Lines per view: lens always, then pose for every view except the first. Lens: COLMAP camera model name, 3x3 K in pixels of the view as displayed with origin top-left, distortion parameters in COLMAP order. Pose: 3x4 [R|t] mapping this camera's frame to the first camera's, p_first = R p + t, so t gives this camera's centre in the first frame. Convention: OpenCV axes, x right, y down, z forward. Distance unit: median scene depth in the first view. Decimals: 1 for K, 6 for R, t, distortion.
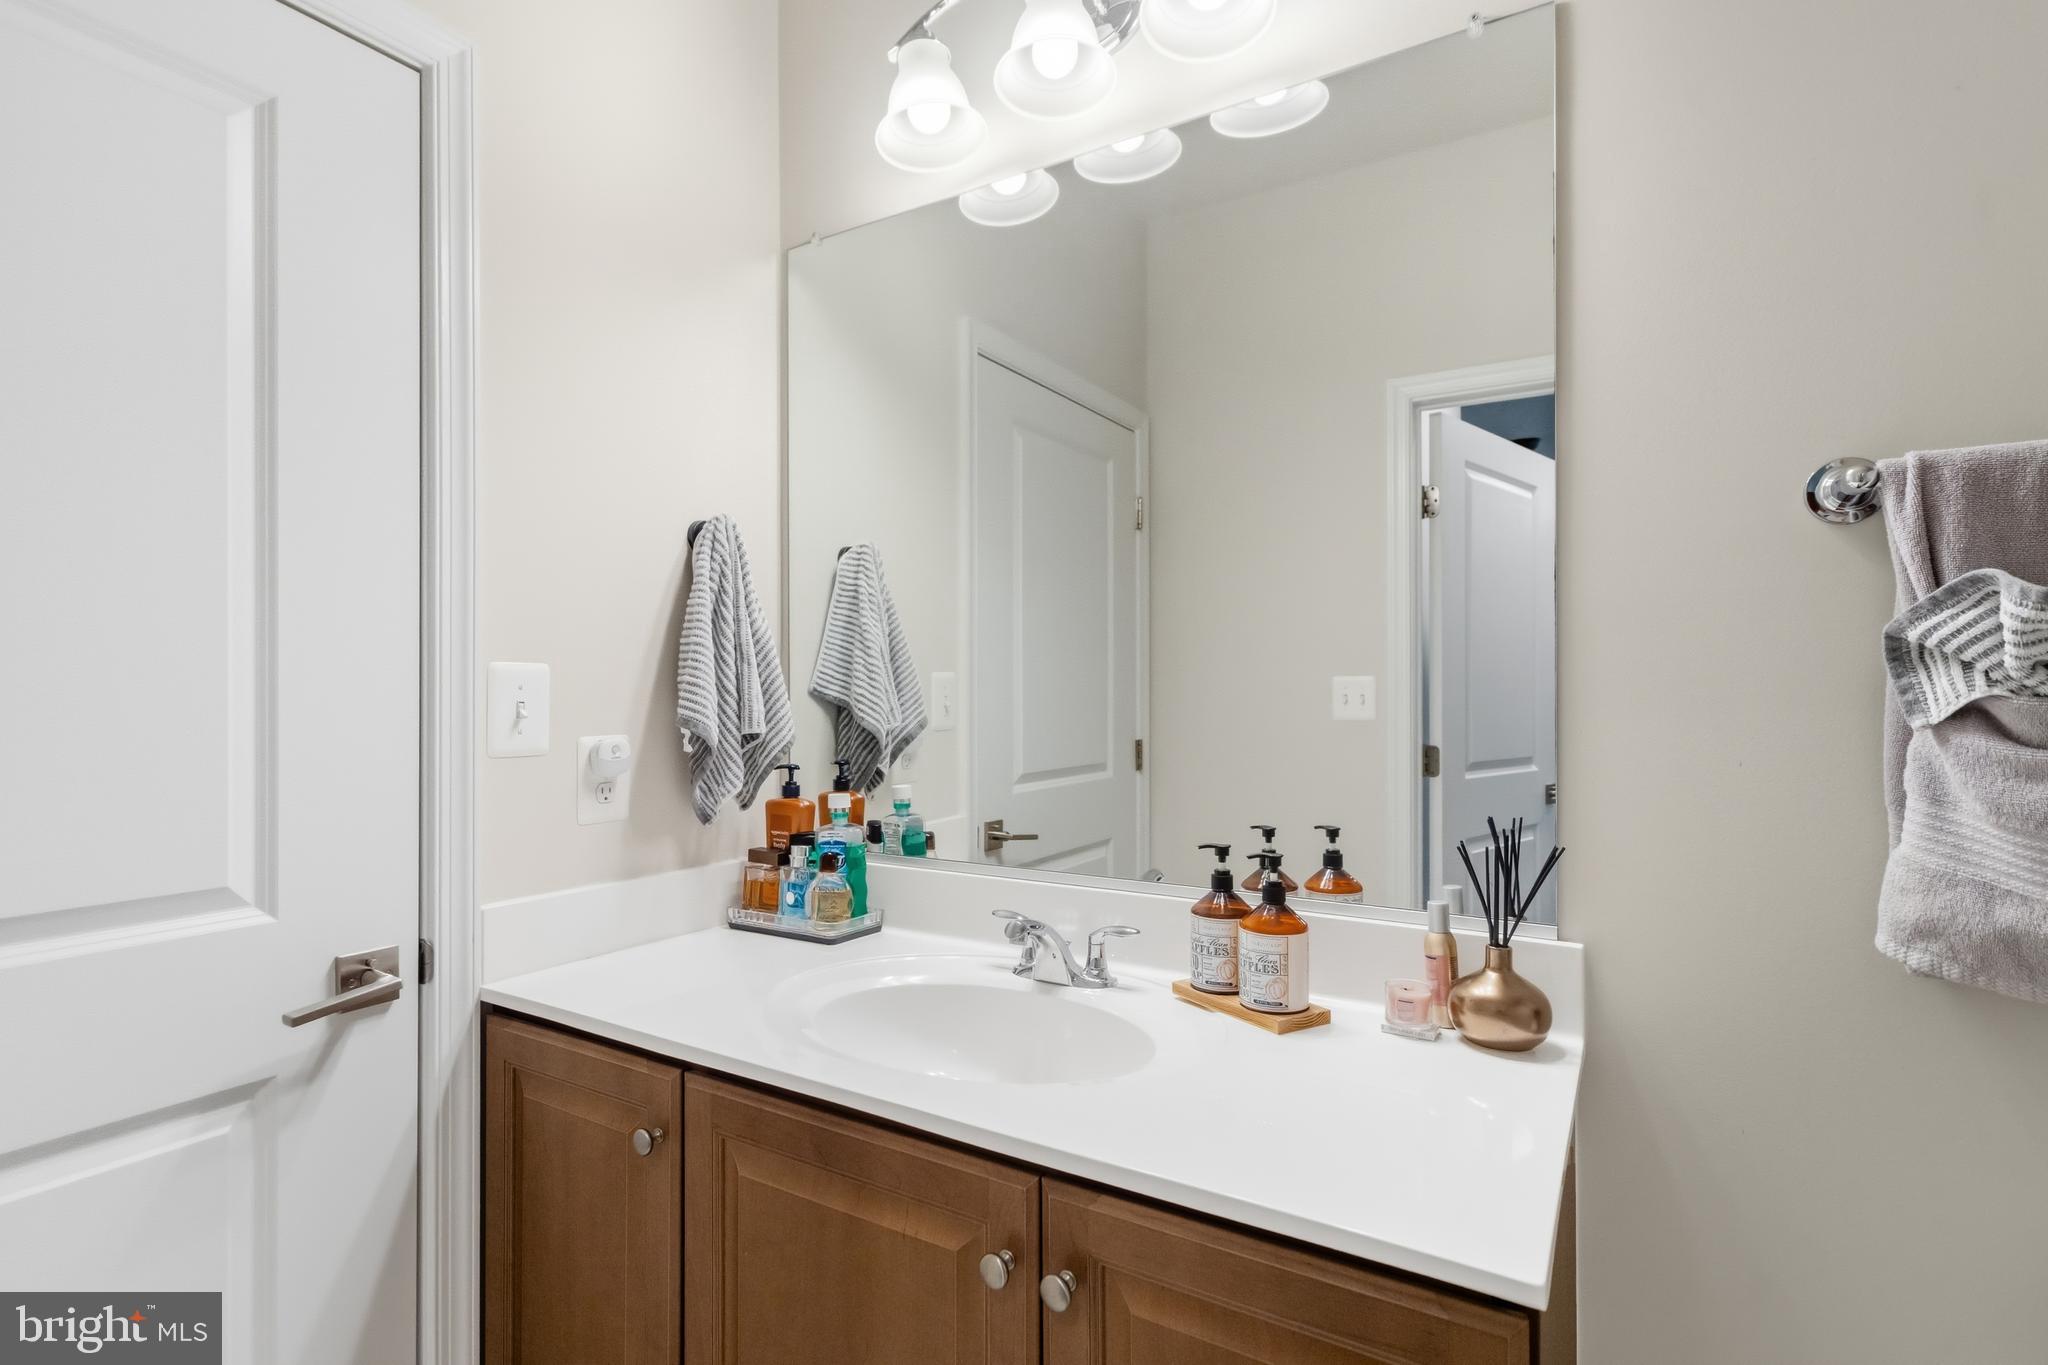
lens RADIAL K [[1012.2, 0, 999.1], [0, 1012.2, 677.9], [0, 0, 1]] dist [-0.002223, 0.008457]
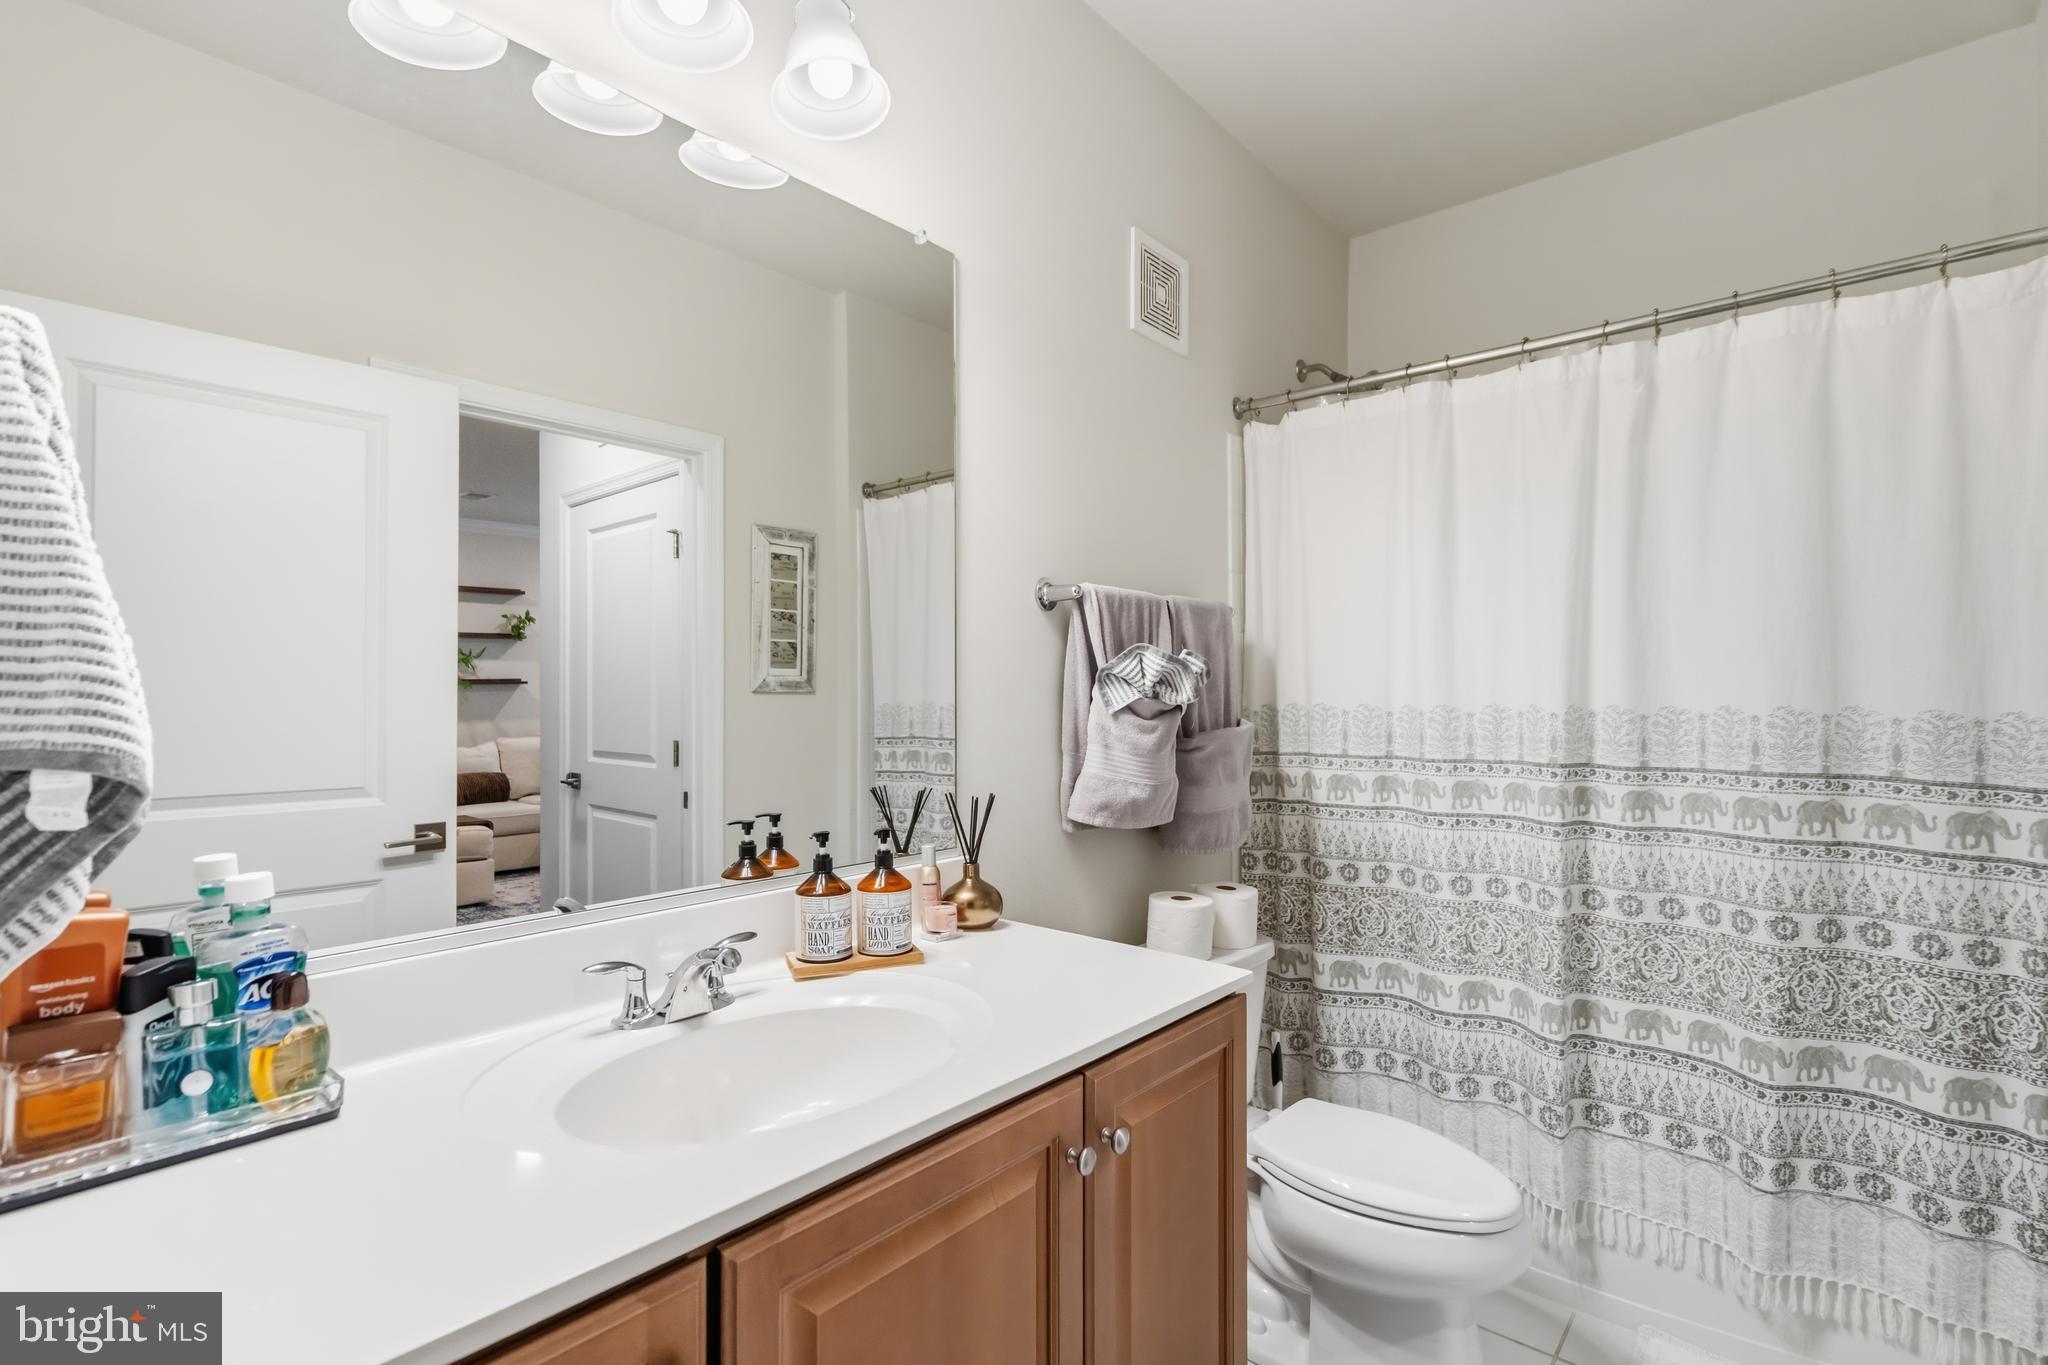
lens RADIAL K [[949.3, 0, 1014.1], [0, 949.3, 671.0], [0, 0, 1]] dist [0.003407, 0.001096]
pose [[0.161529, 0.033664, 0.986294, -1.143219], [-0.001204, 0.999424, -0.033915, 0.028052], [-0.986867, 0.004291, 0.161477, 0.871523]]
